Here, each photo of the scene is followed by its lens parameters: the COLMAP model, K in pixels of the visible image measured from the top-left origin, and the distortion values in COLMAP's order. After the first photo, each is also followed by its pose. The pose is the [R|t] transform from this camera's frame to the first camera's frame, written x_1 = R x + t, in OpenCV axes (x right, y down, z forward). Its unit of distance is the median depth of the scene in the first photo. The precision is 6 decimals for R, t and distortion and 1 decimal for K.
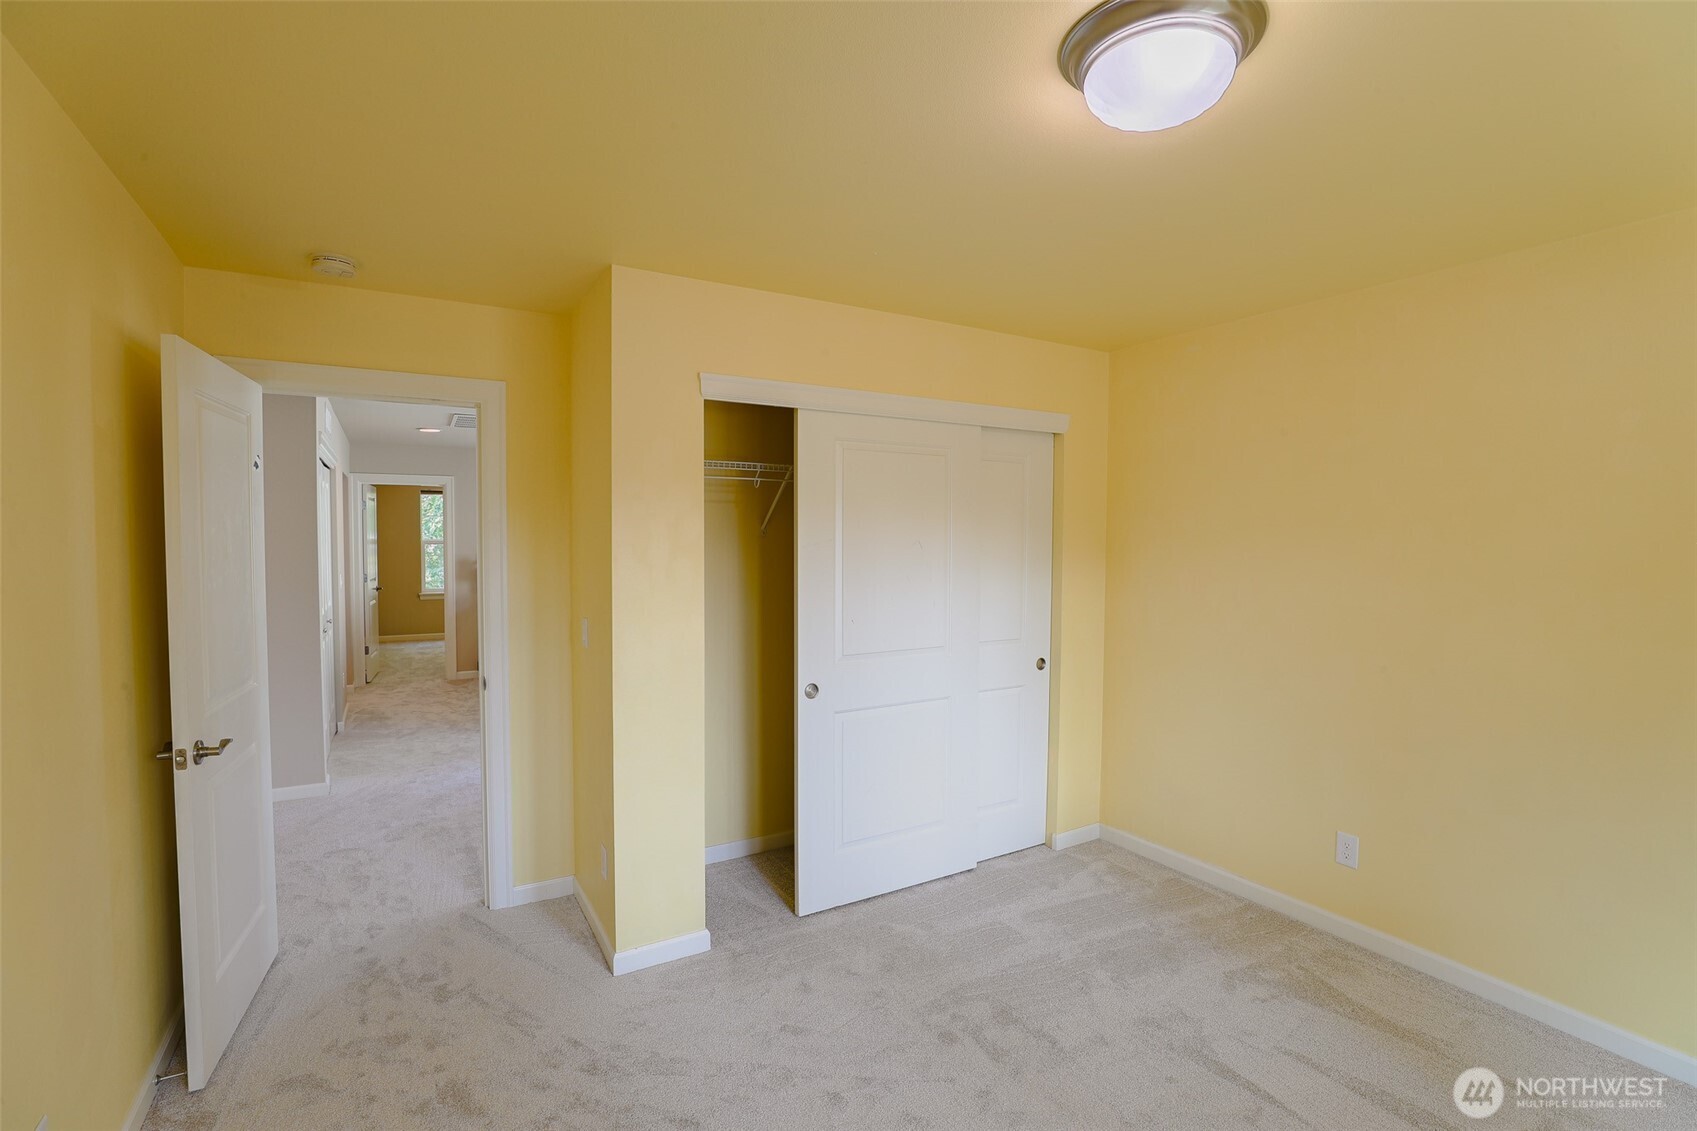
lens RADIAL K [[775.2, 0, 848.5], [0, 775.2, 565.5], [0, 0, 1]] dist [-0.049124, 0.013505]
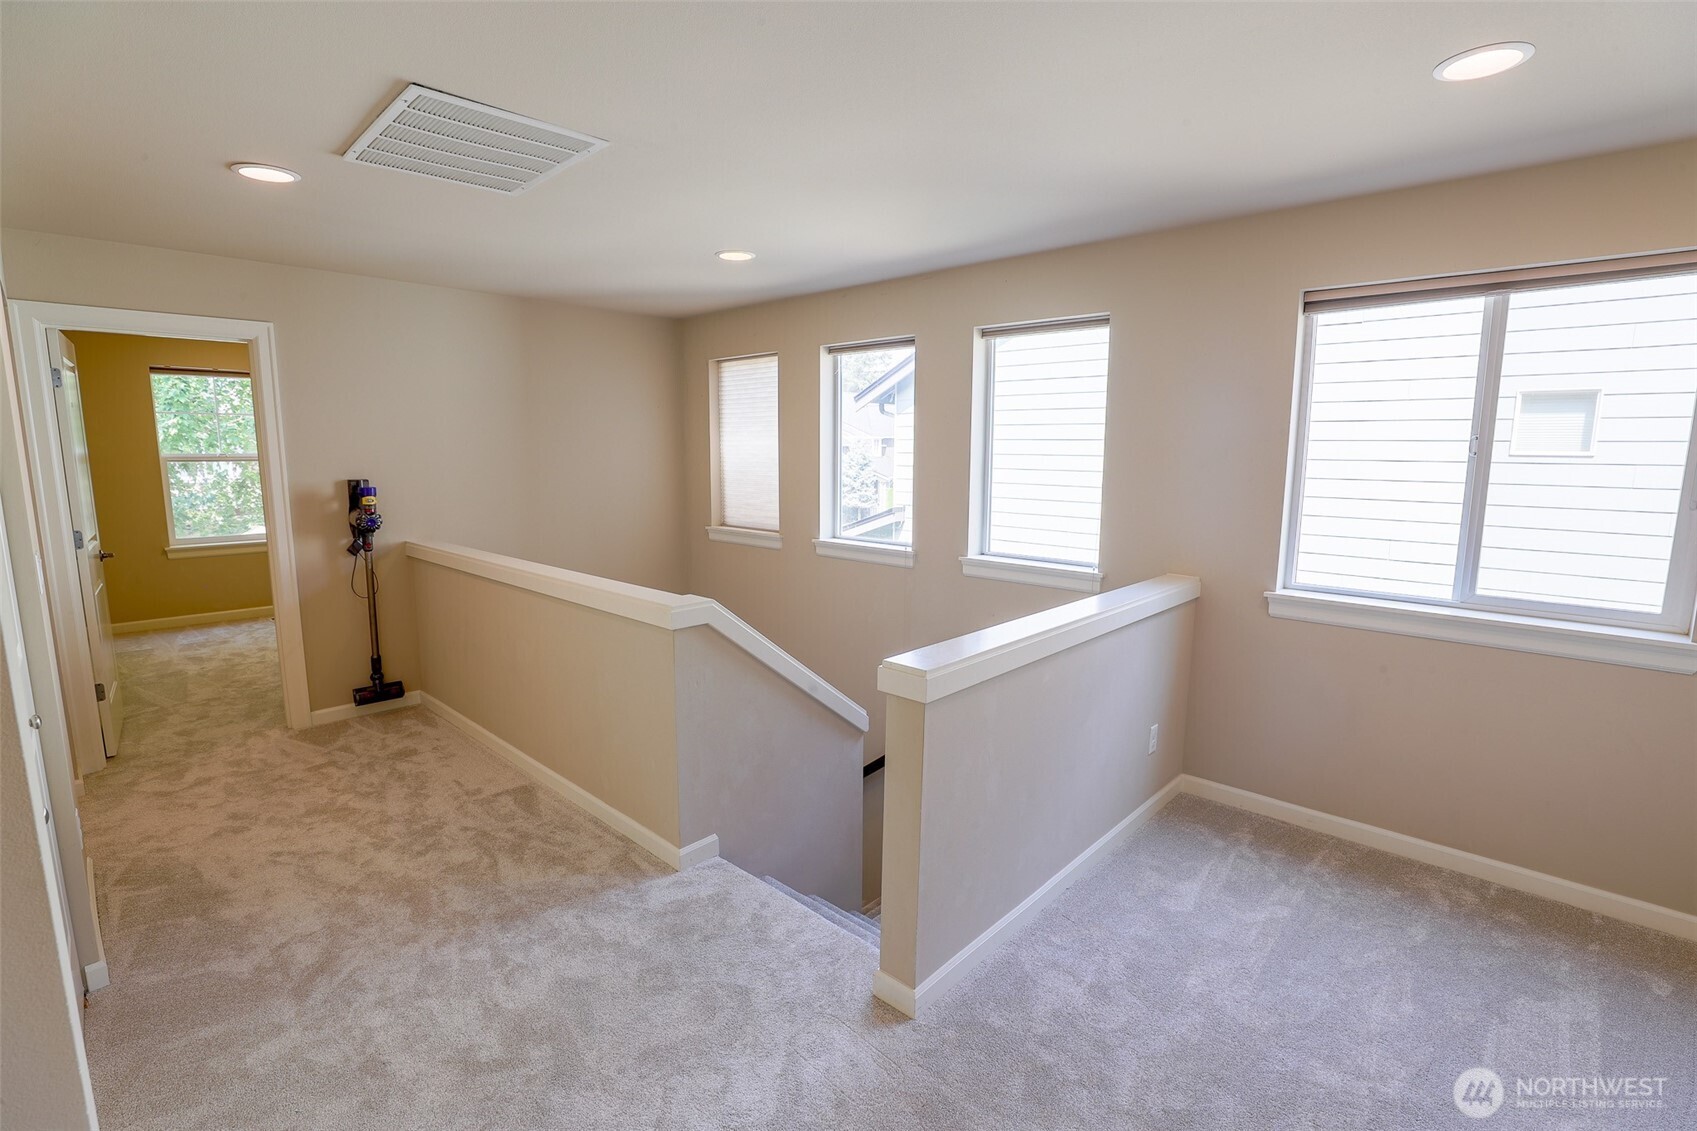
lens RADIAL K [[775.2, 0, 848.5], [0, 775.2, 565.5], [0, 0, 1]] dist [-0.049124, 0.013505]
pose [[0.960647, -0.039718, 0.274918, -0.300481], [0.008636, 0.993516, 0.113360, -0.014287], [-0.277638, -0.106525, 0.954762, 0.422732]]
